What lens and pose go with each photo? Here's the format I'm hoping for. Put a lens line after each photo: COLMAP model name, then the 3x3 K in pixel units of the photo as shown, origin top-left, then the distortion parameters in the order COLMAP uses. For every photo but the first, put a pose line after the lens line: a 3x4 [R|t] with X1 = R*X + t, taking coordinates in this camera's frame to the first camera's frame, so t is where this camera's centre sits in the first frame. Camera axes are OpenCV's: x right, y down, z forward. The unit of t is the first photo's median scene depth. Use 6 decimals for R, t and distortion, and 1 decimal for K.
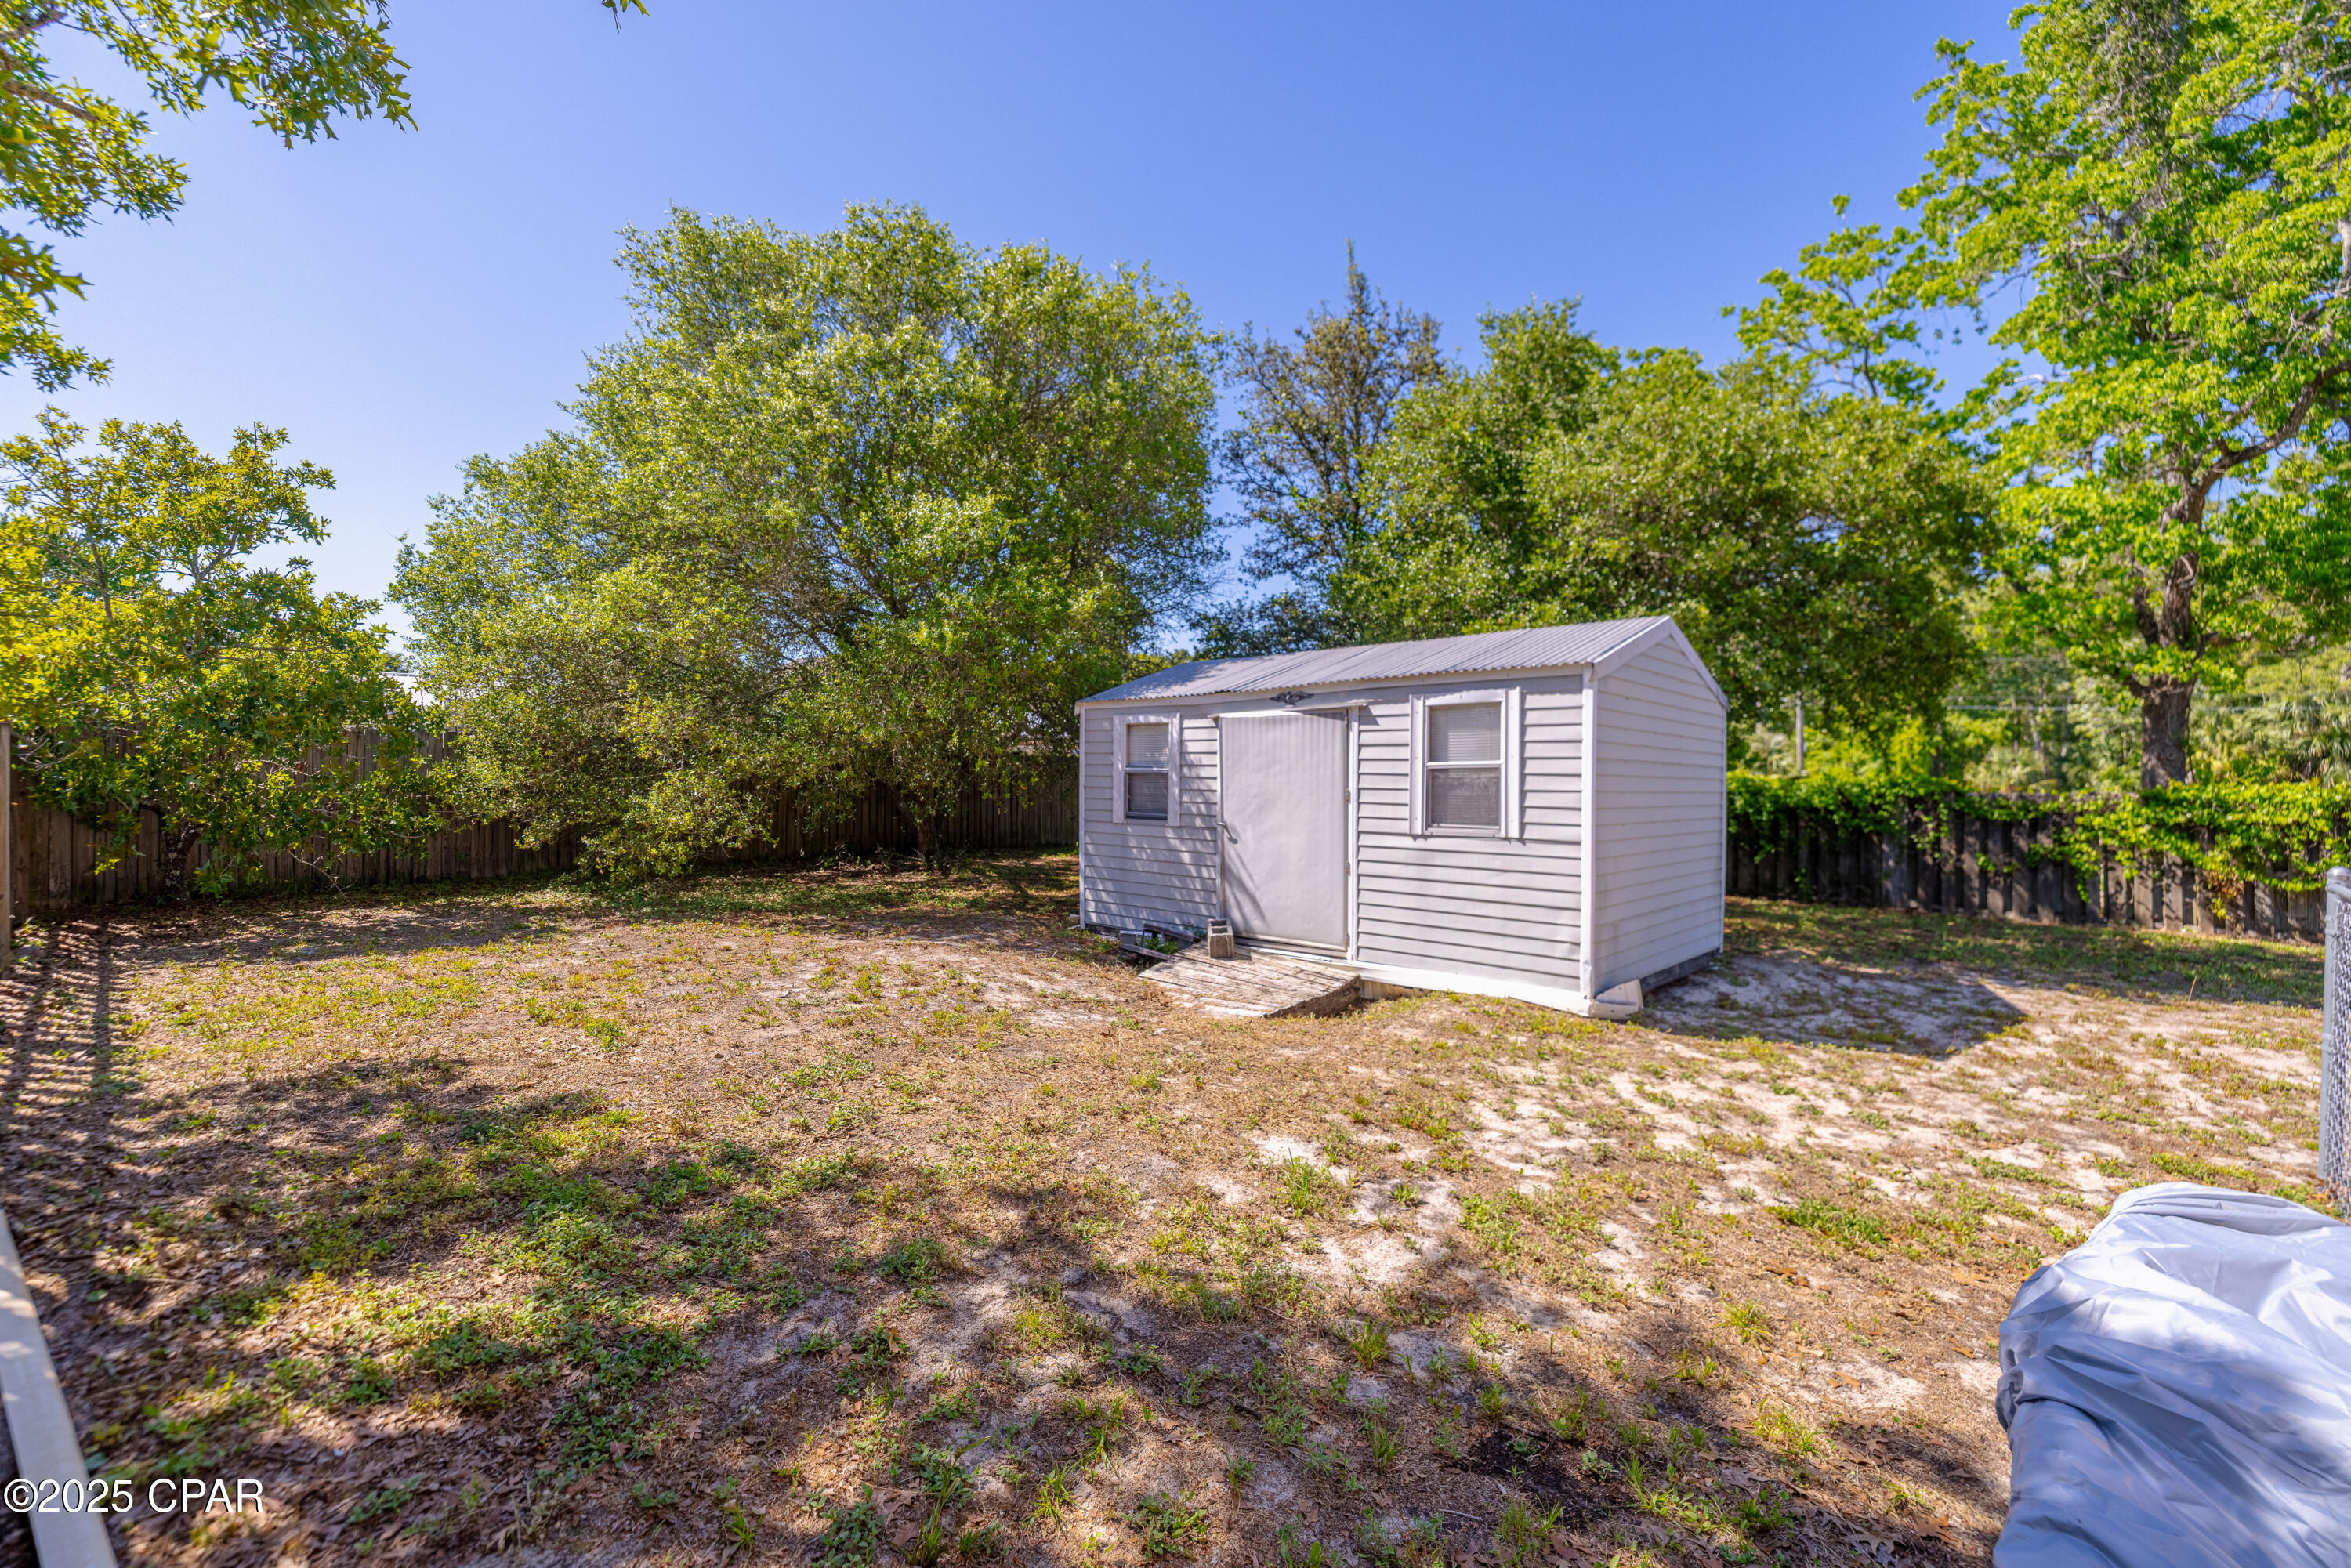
lens RADIAL K [[990.8, 0, 1157.2], [0, 990.8, 766.2], [0, 0, 1]] dist [0.000909, -0.000135]
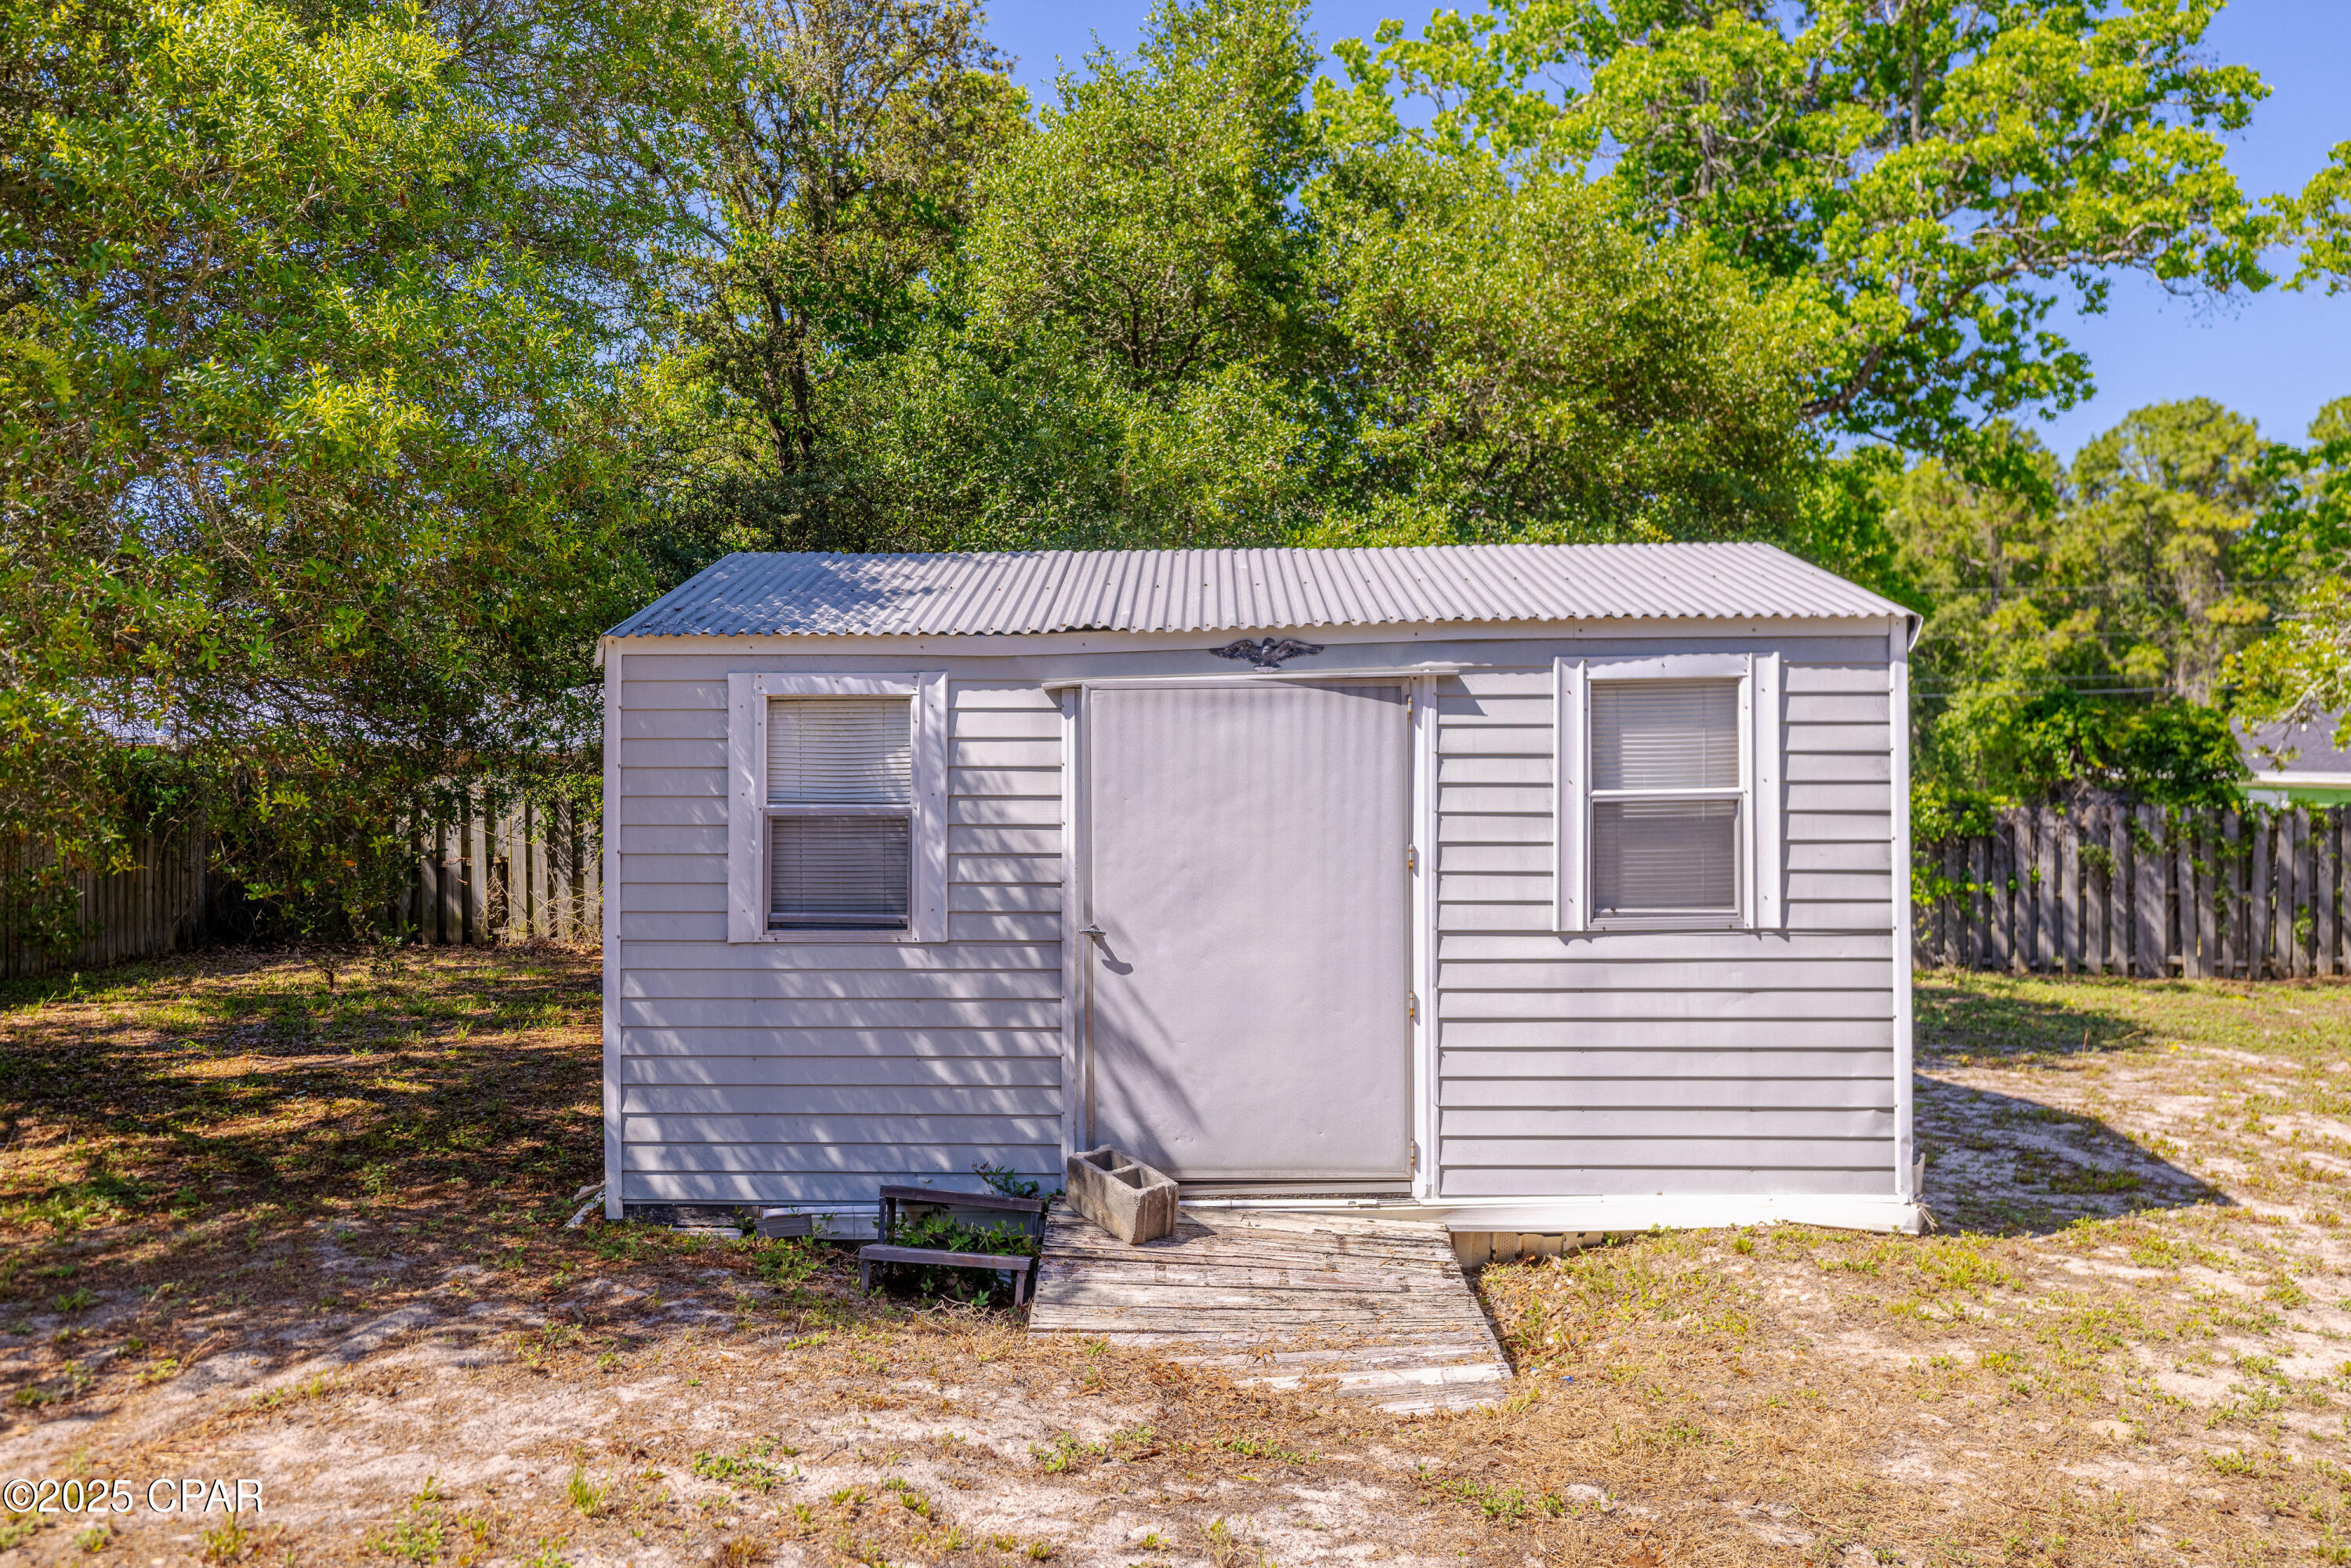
lens RADIAL K [[1620.0, 0, 1175.8], [0, 1620.0, 776.1], [0, 0, 1]] dist [0.007509, 0.001634]
pose [[0.752929, -0.009867, 0.658028, -0.421388], [0.003501, 0.999933, 0.010989, -0.020041], [-0.658093, -0.005970, 0.752913, 0.485665]]
